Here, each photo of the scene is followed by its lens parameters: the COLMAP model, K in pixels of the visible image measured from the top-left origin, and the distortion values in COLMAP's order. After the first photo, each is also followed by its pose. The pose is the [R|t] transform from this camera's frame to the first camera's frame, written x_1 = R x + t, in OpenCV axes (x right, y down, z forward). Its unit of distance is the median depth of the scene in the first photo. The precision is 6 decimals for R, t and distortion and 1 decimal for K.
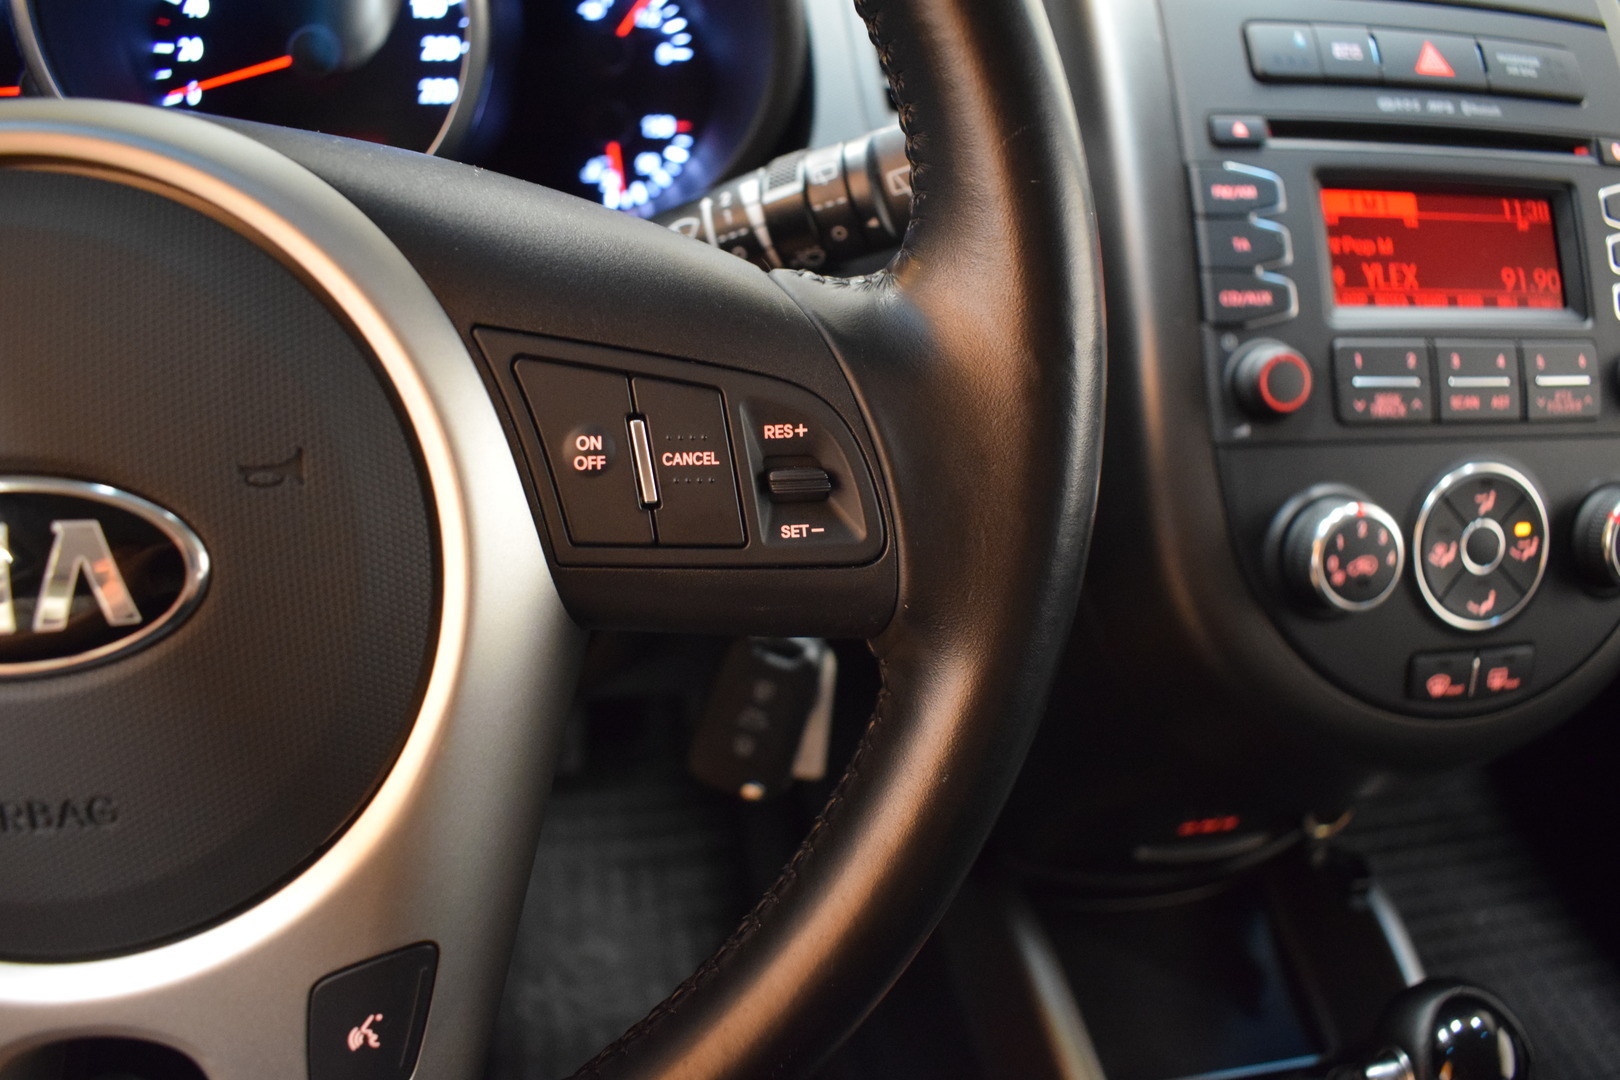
lens RADIAL K [[1219.9, 0, 831.3], [0, 1219.9, 556.4], [0, 0, 1]] dist [-0.106782, 0.011259]
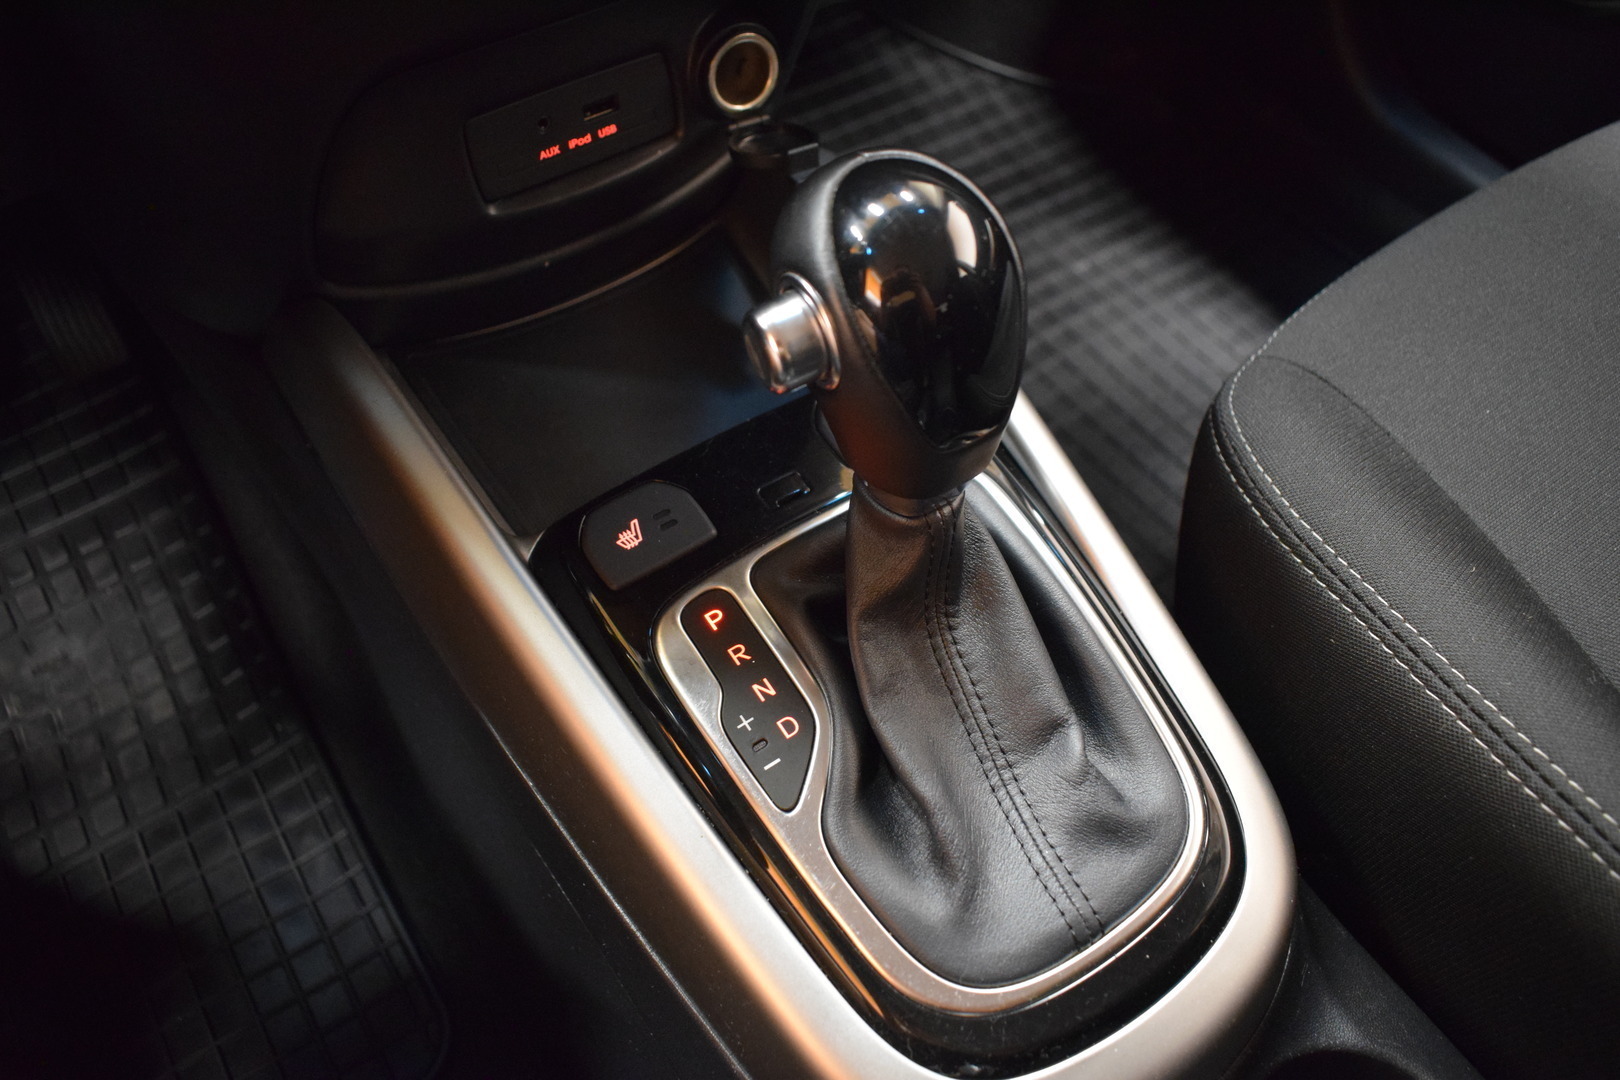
lens RADIAL K [[1219.9, 0, 831.3], [0, 1219.9, 556.4], [0, 0, 1]] dist [-0.106782, 0.011259]
pose [[0.912141, -0.355325, 0.204309, 0.336522], [0.272419, 0.897995, 0.345532, 0.363298], [-0.306245, -0.259516, 0.915896, 0.394631]]
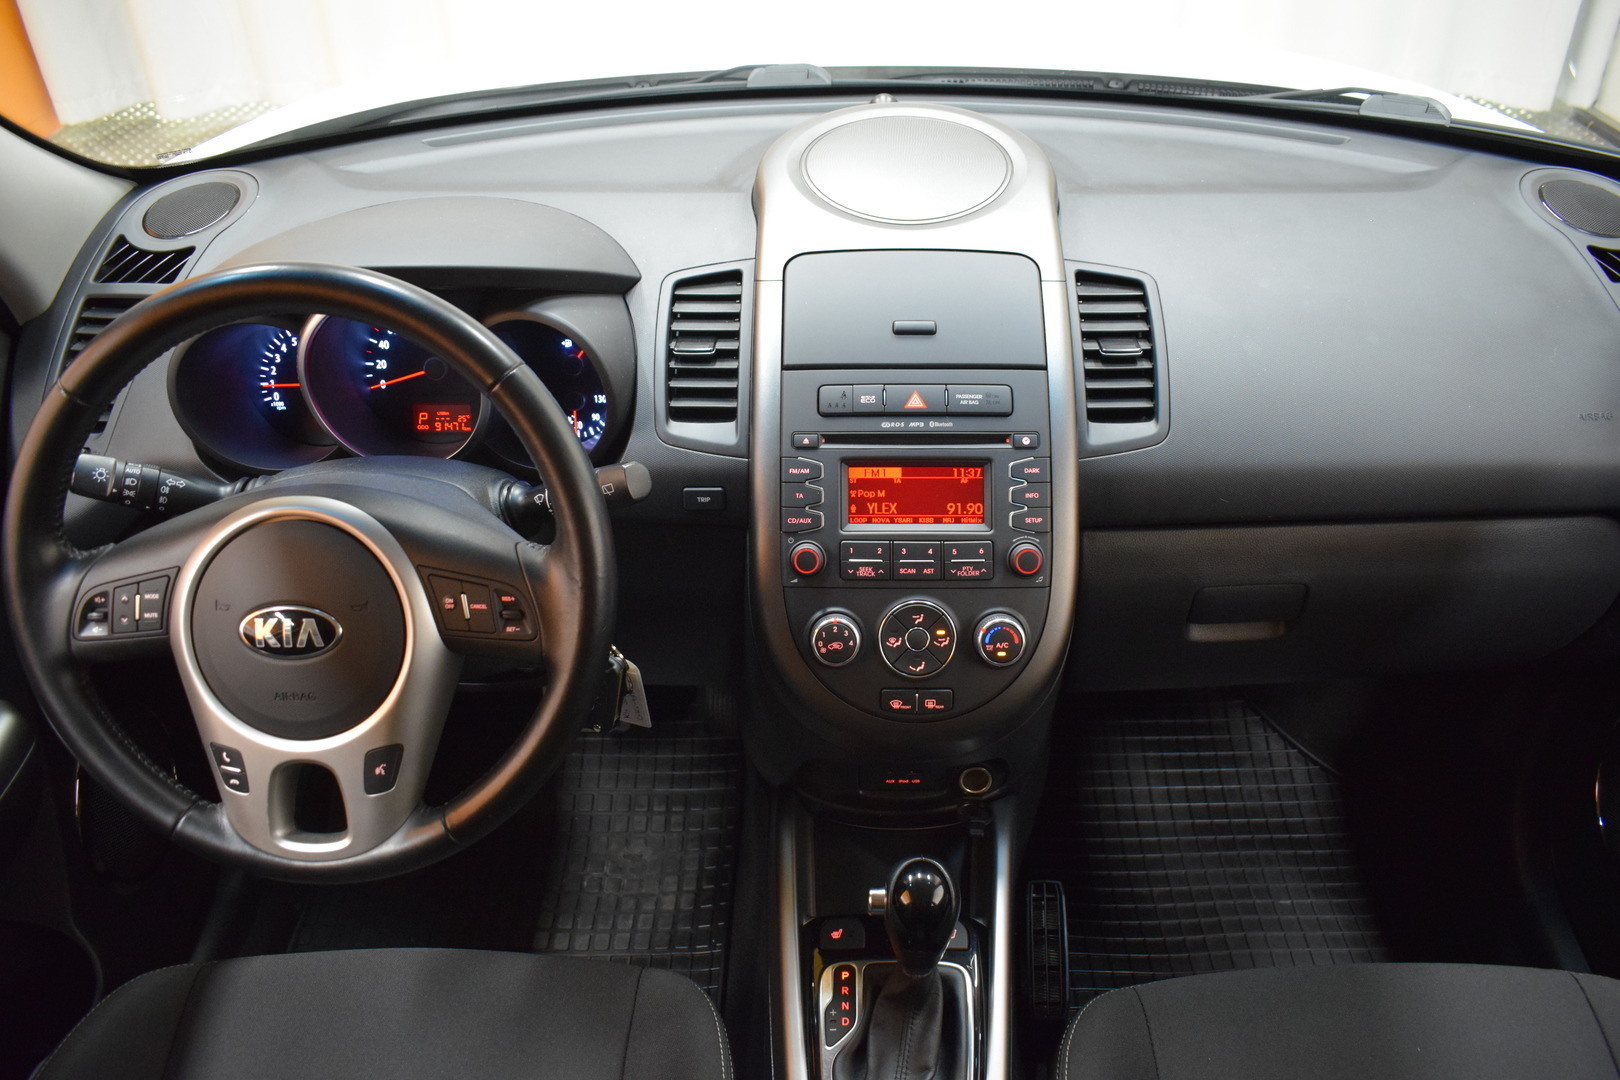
lens RADIAL K [[1219.9, 0, 831.3], [0, 1219.9, 556.4], [0, 0, 1]] dist [-0.106782, 0.011259]
pose [[0.978482, 0.049329, -0.200346, 0.834963], [-0.050382, 0.998730, -0.000155, -0.148653], [0.200084, 0.010245, 0.979725, -1.155328]]
